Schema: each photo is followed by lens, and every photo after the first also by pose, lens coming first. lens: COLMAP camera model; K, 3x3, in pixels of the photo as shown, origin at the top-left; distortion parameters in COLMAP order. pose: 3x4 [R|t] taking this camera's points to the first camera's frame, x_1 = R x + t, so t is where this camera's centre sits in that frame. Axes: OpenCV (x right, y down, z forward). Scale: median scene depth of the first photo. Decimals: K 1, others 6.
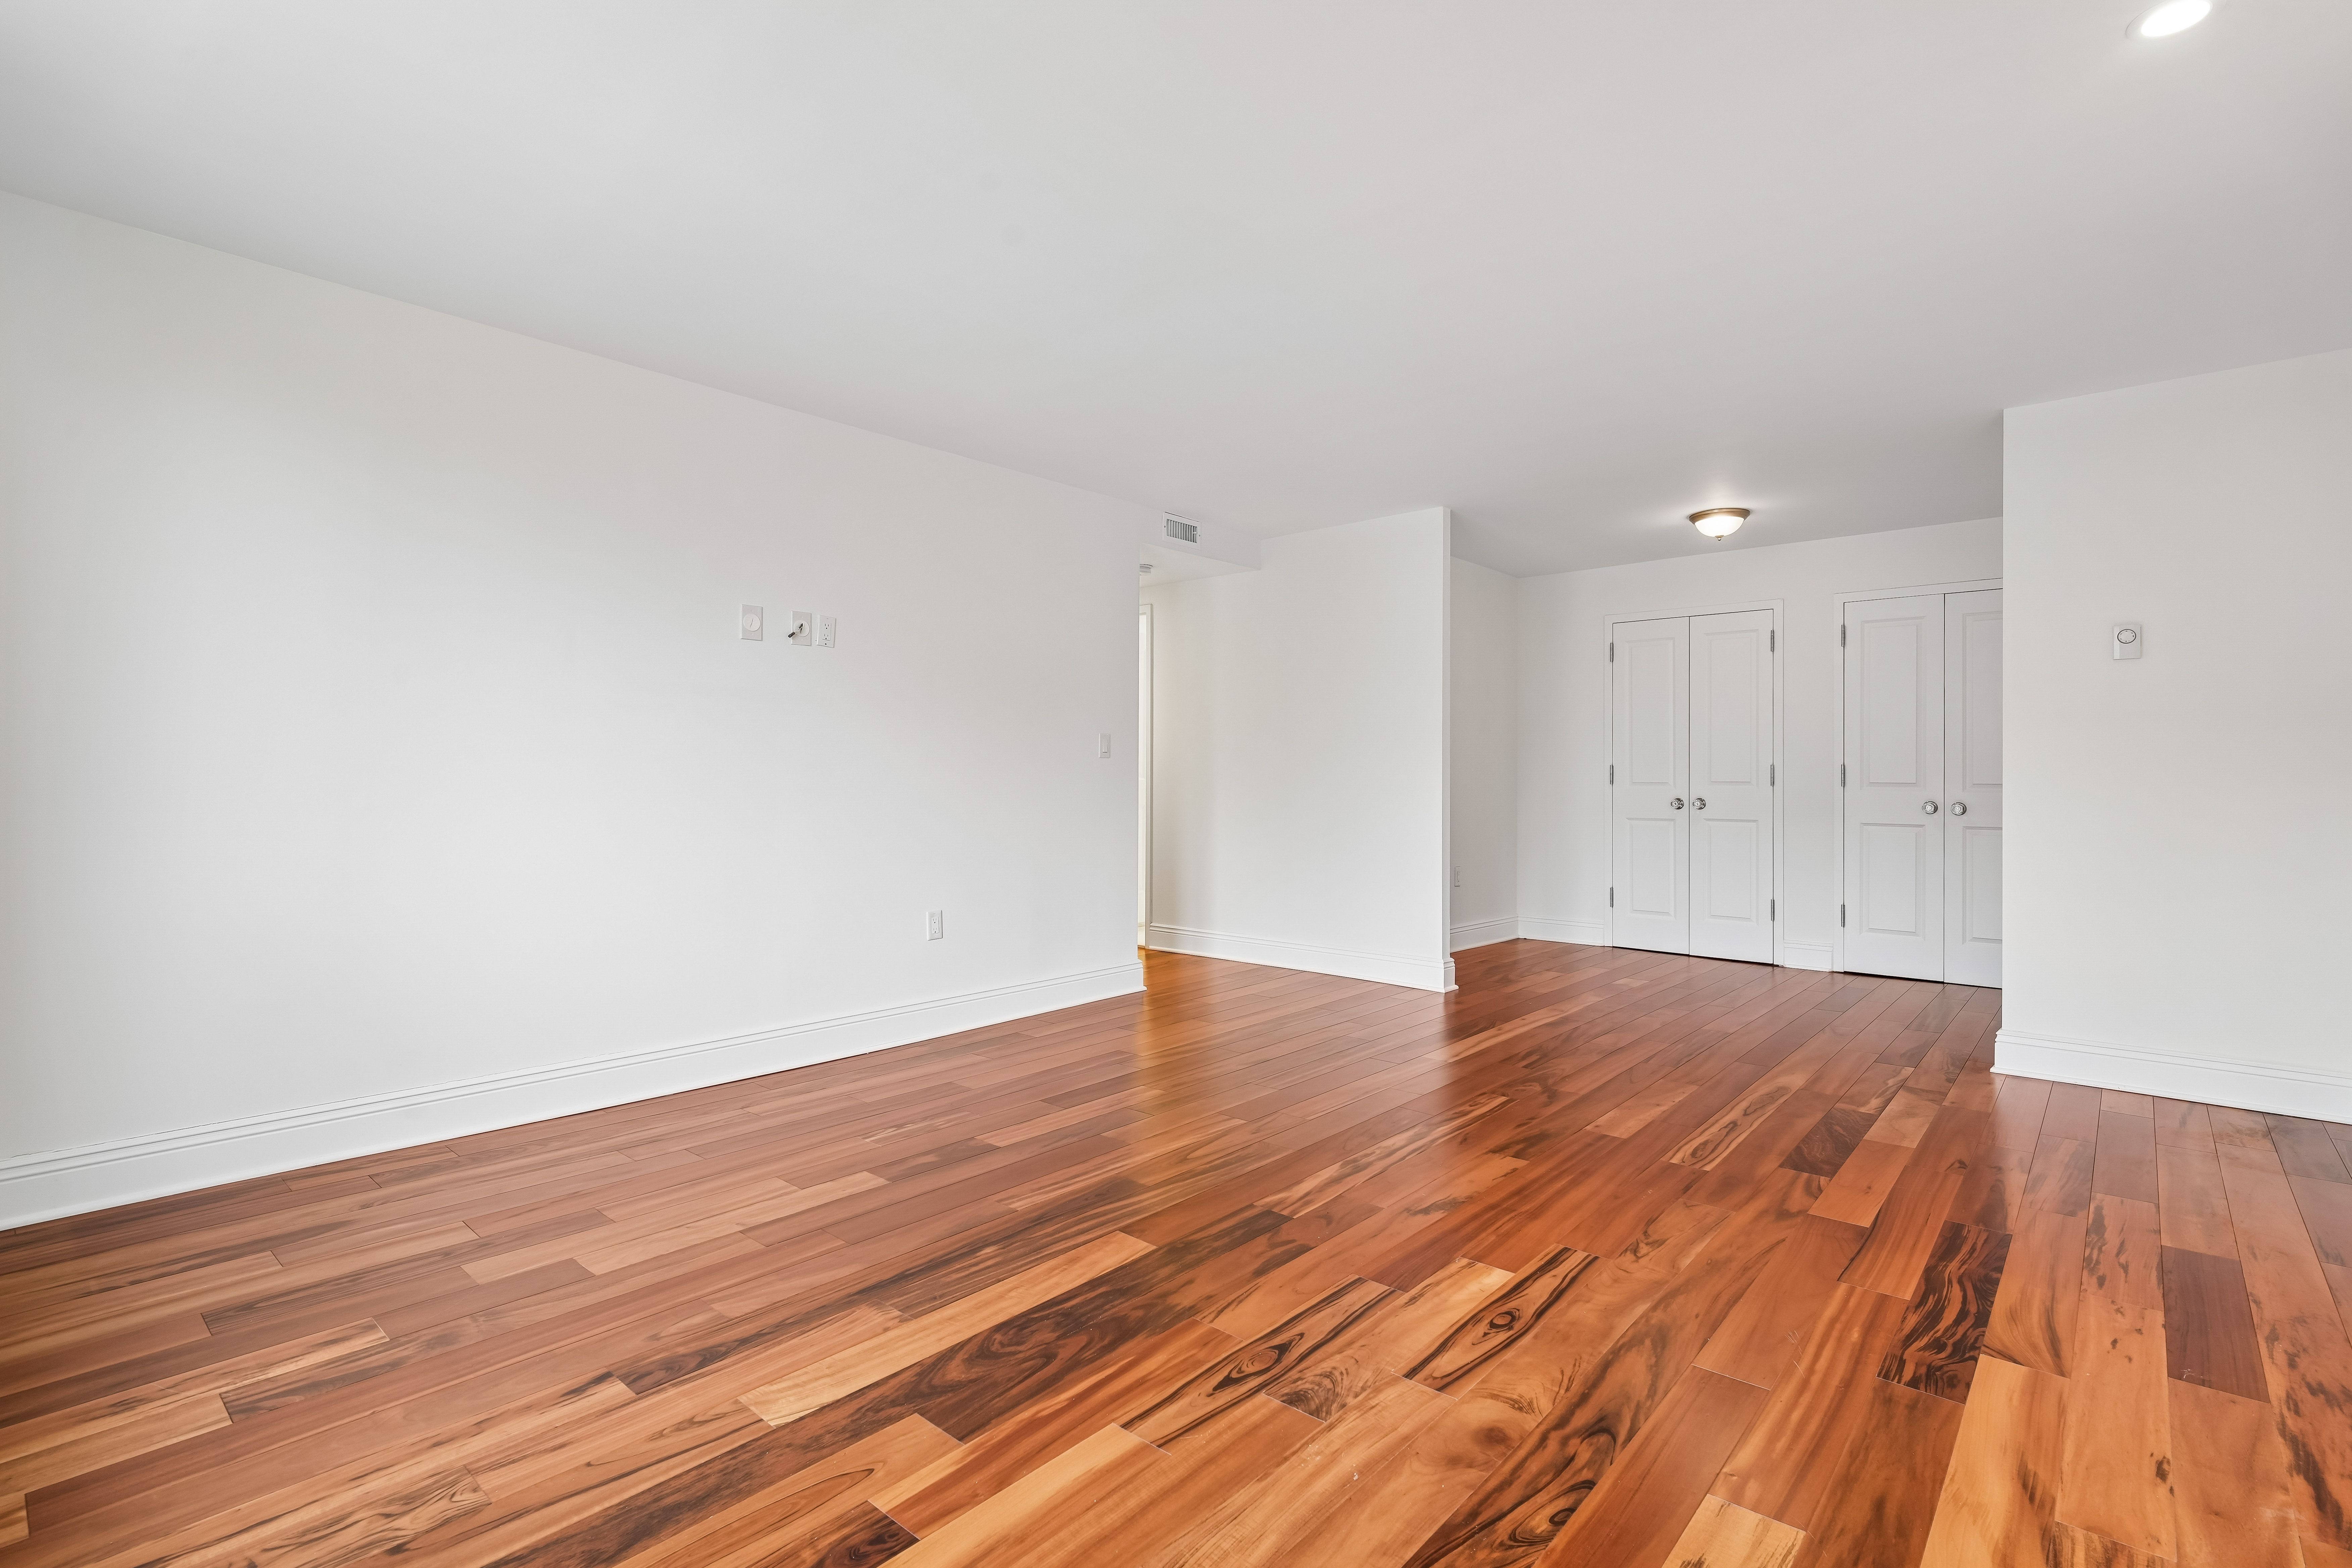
lens RADIAL K [[1095.8, 0, 1180.7], [0, 1095.8, 784.3], [0, 0, 1]] dist [-0.001243, -0.001998]
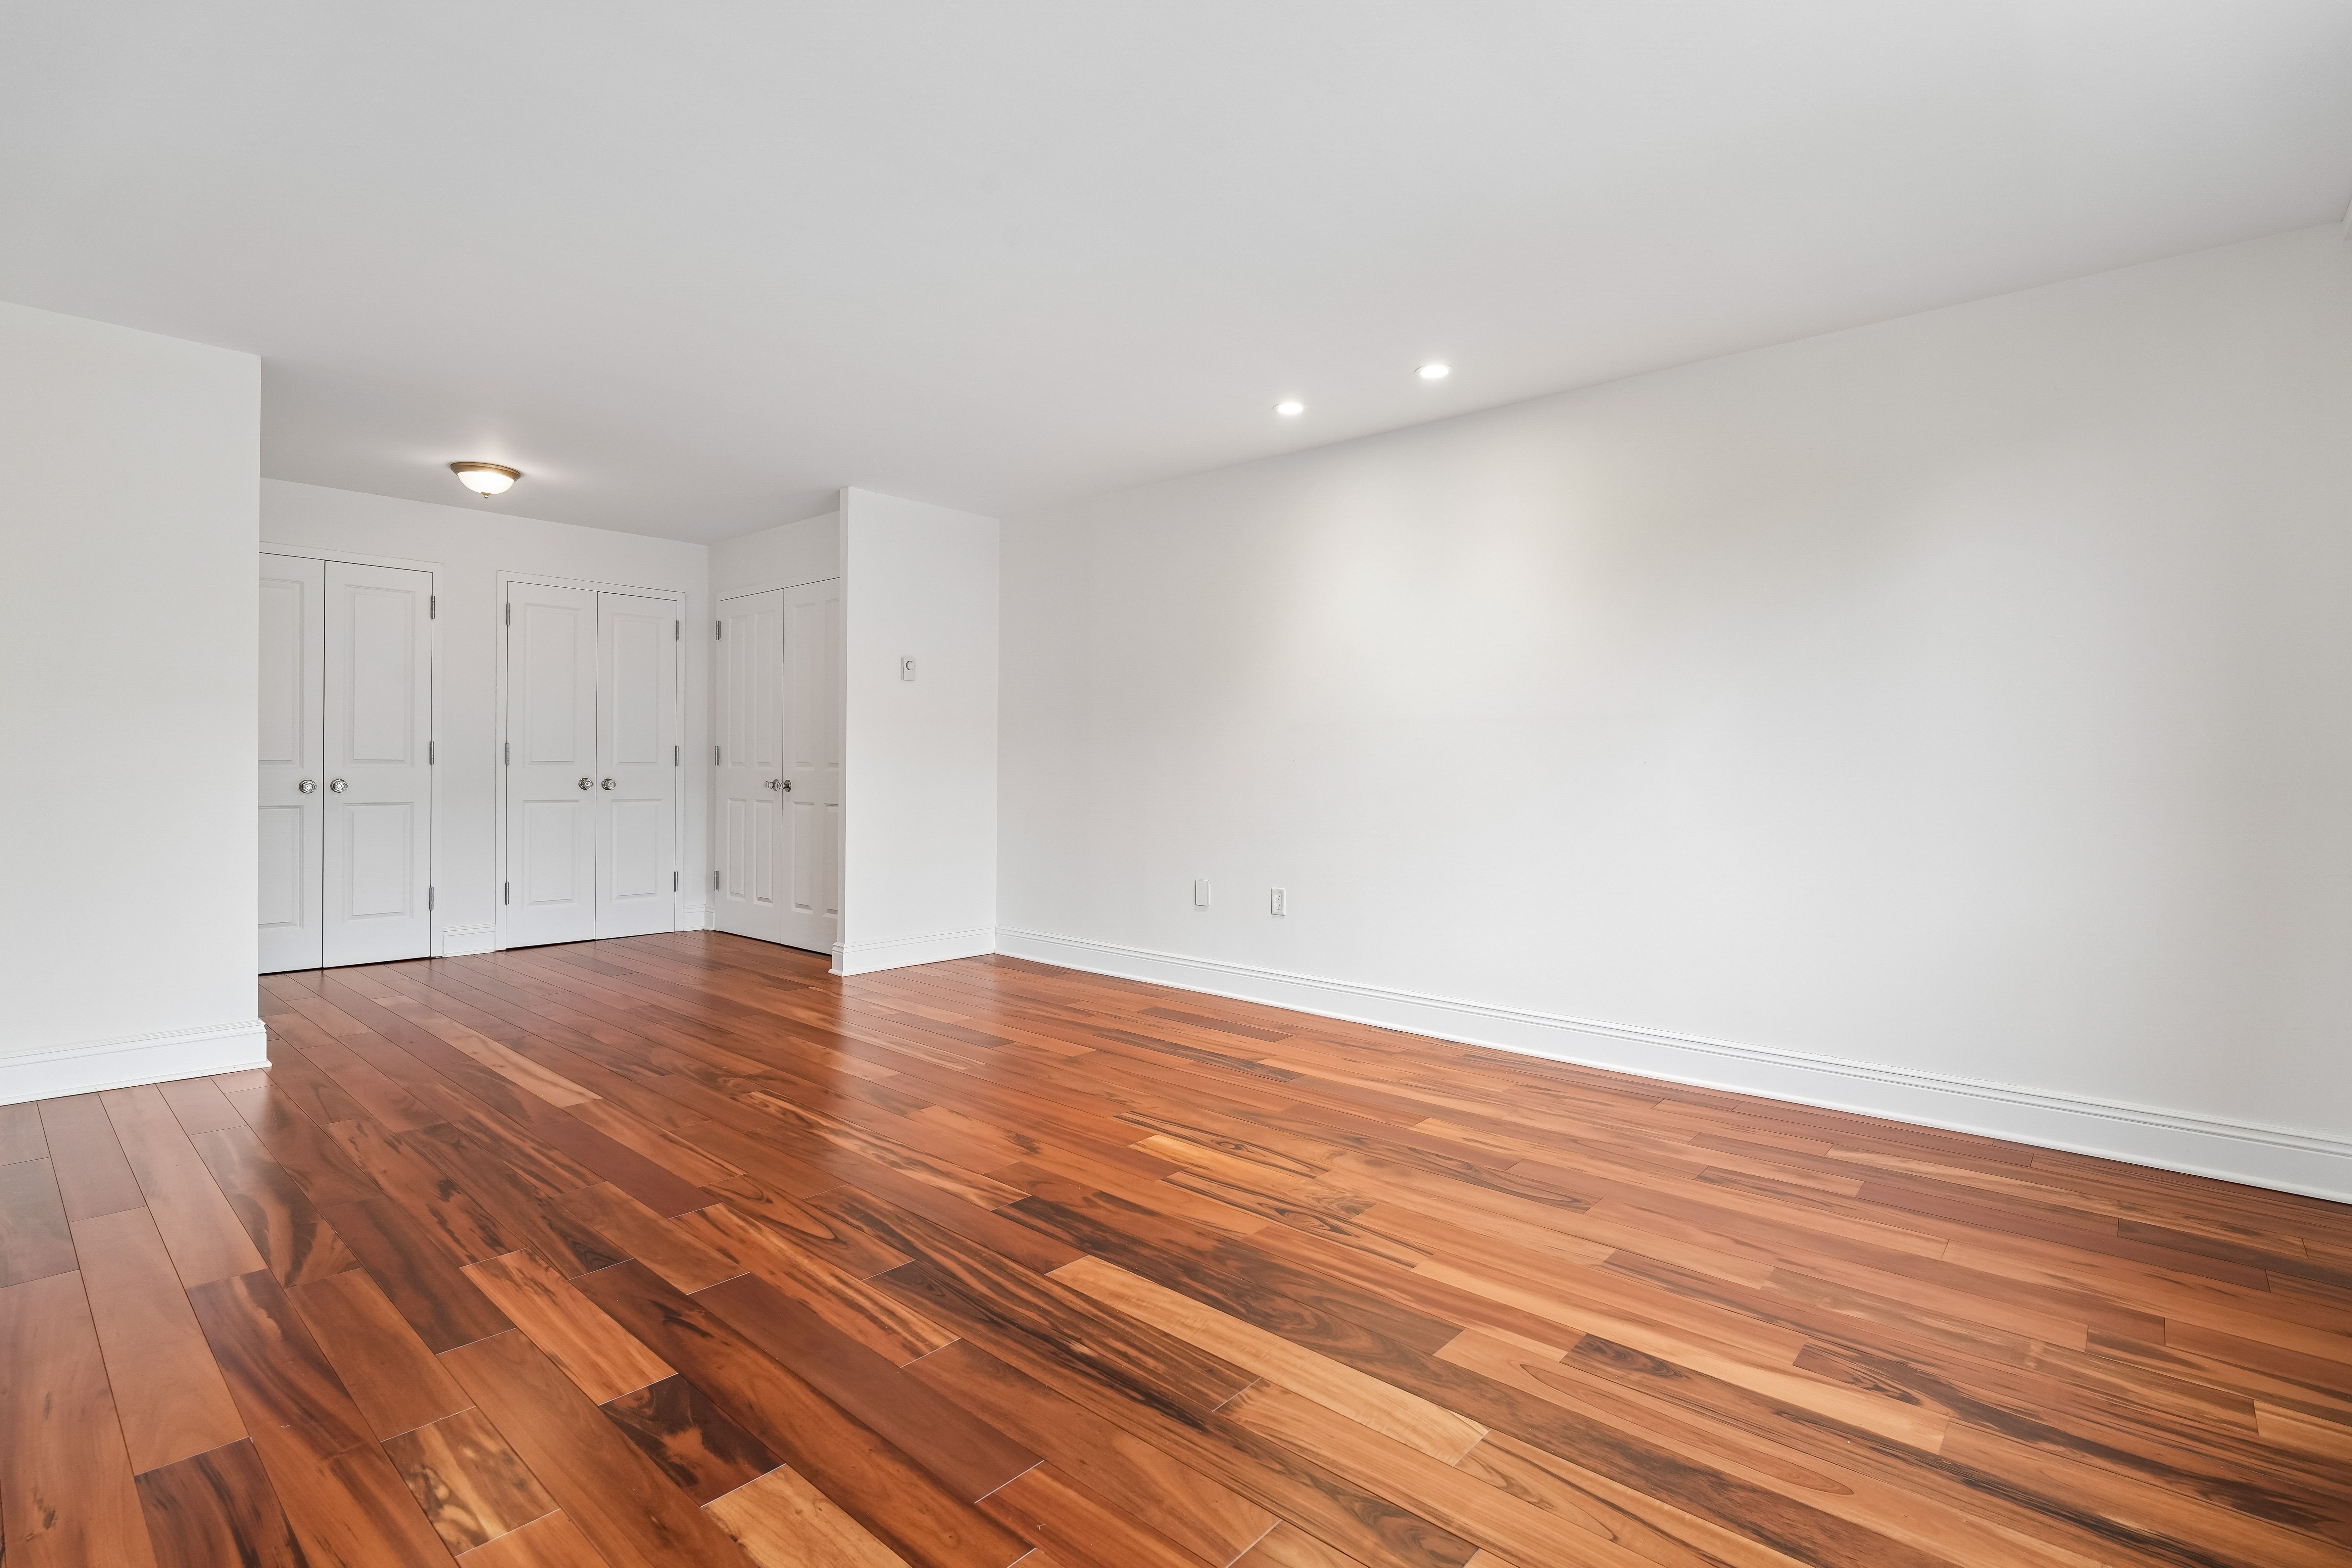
lens RADIAL K [[1095.8, 0, 1187.1], [0, 1095.8, 775.4], [0, 0, 1]] dist [-0.001243, -0.001998]
pose [[-0.000228, -0.014267, 0.999898, -0.959077], [-0.000773, 0.999898, 0.014267, -0.007281], [-1.000000, -0.000769, -0.000239, 0.909905]]
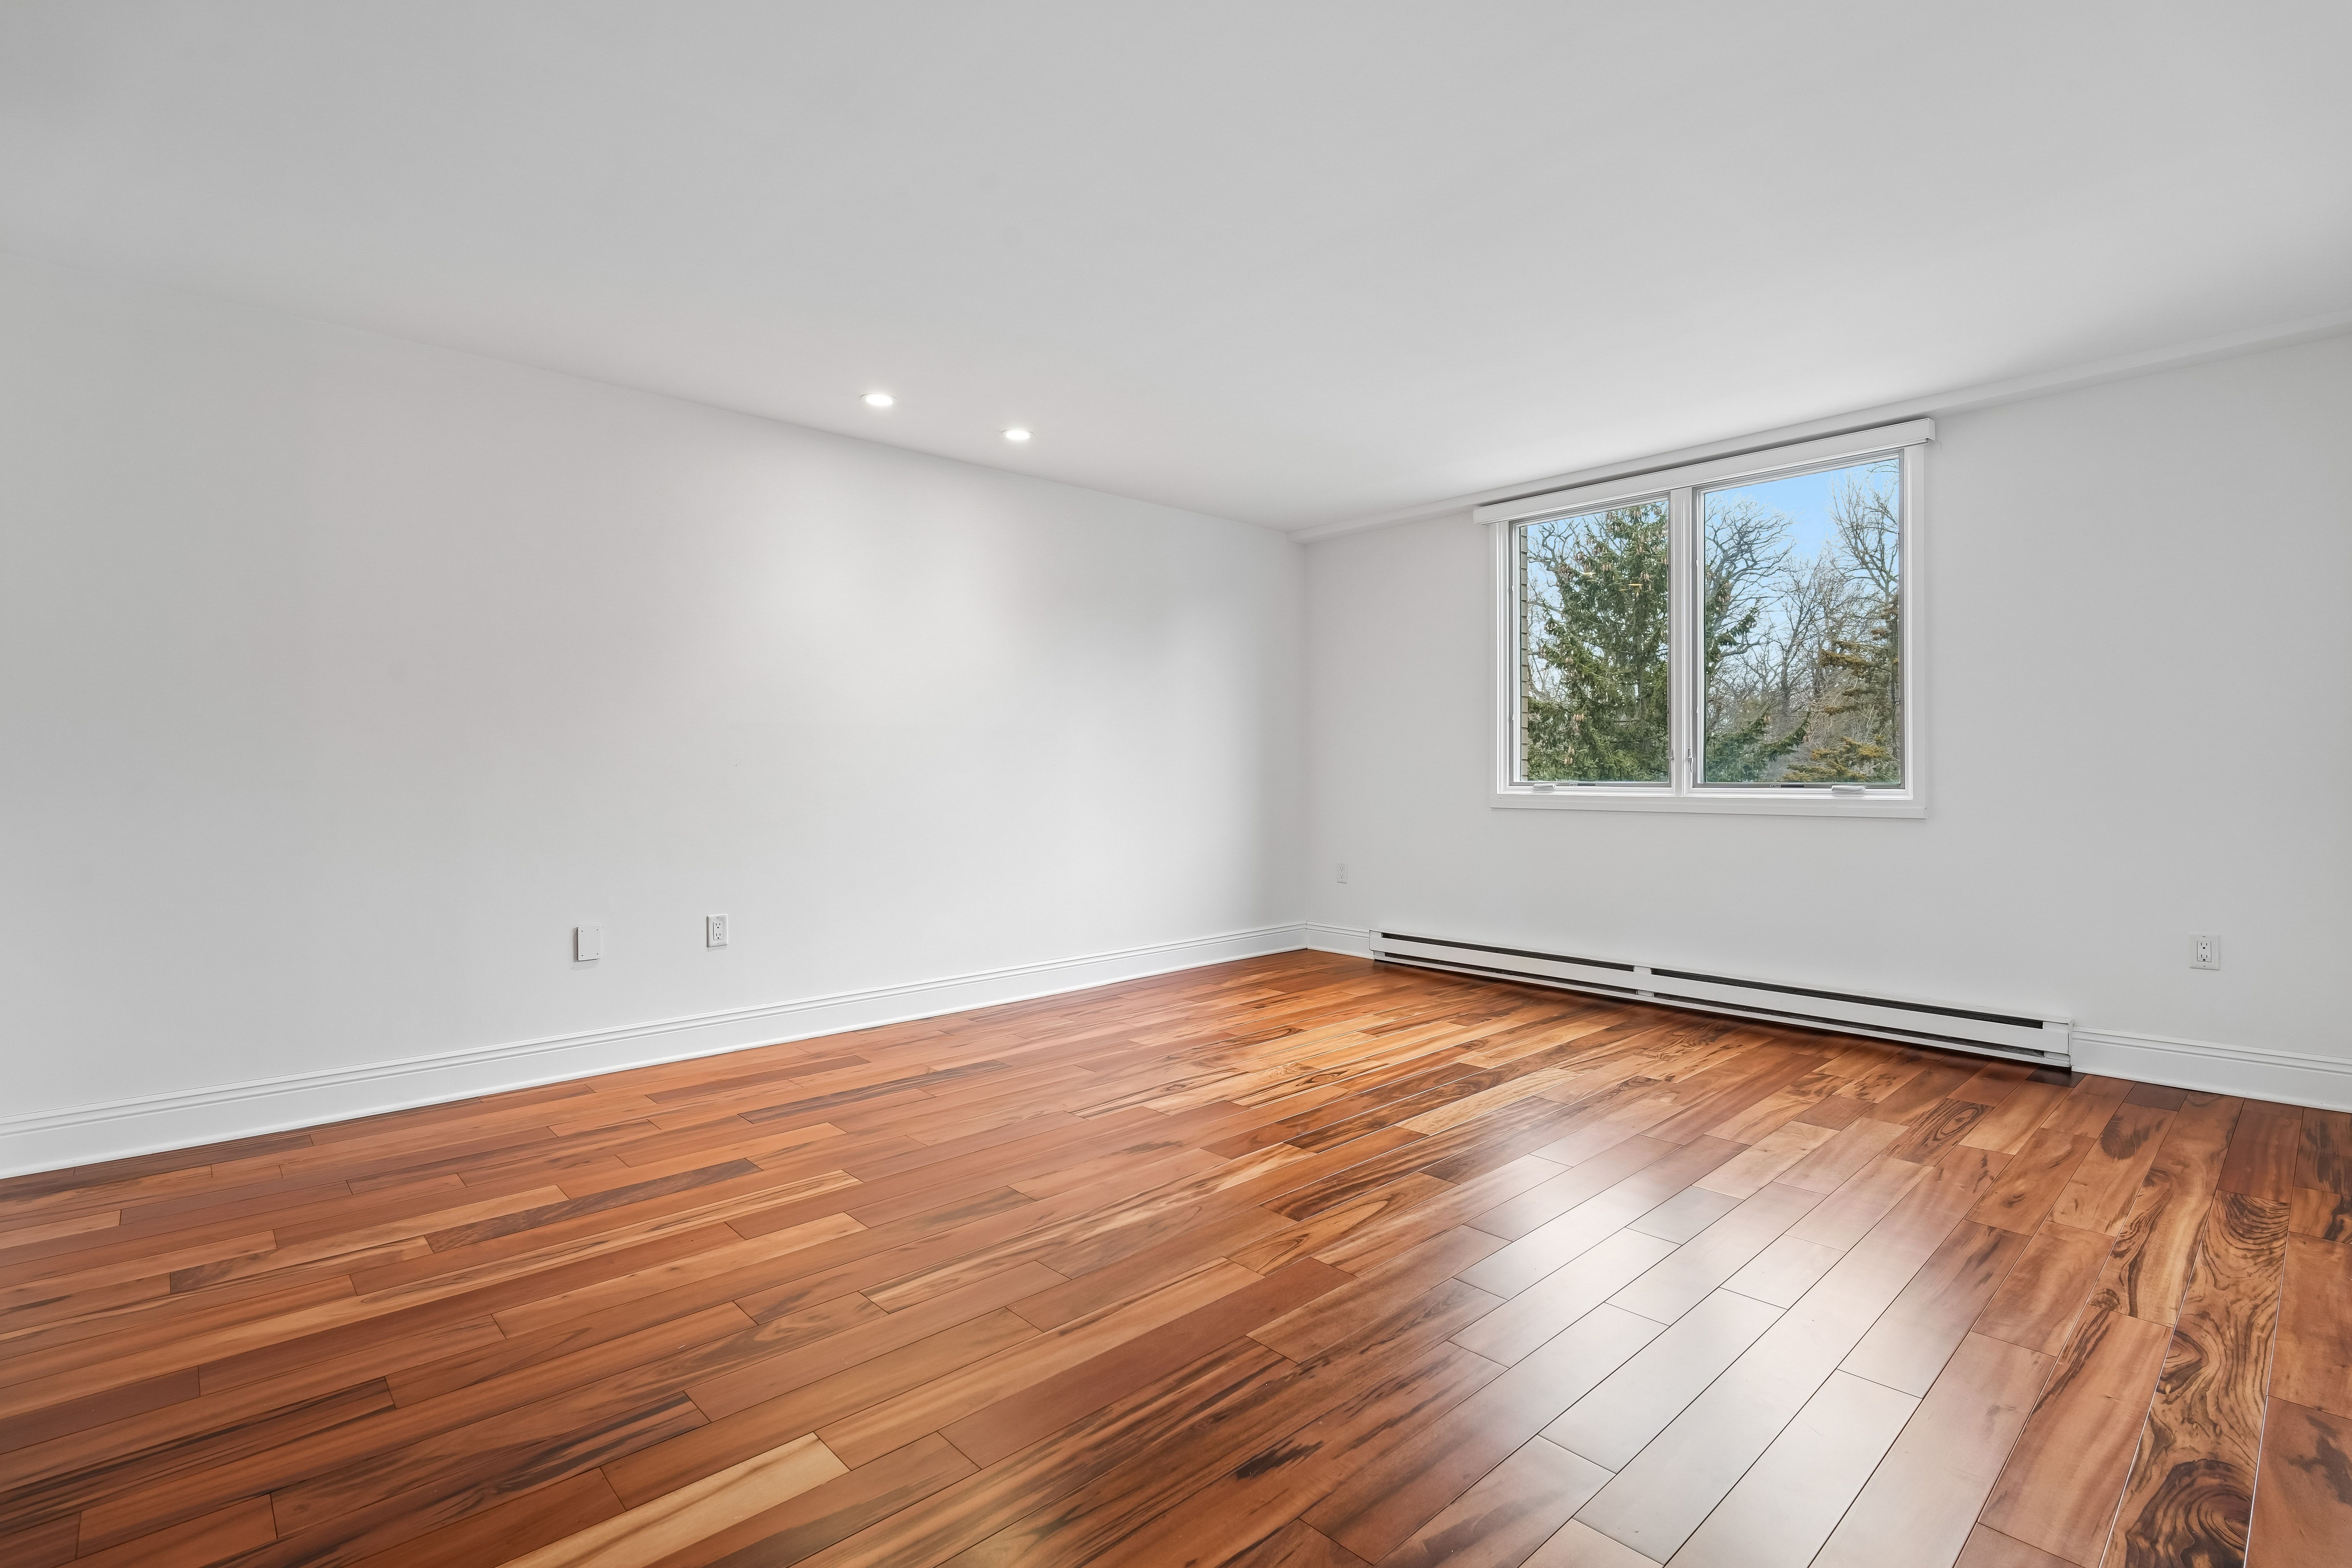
lens RADIAL K [[1095.8, 0, 1179.7], [0, 1095.8, 771.9], [0, 0, 1]] dist [-0.001243, -0.001998]
pose [[-0.995092, -0.001623, 0.098938, 0.104673], [-0.000667, 0.999953, 0.009703, -0.012539], [-0.098949, 0.009589, -0.995046, 2.308523]]
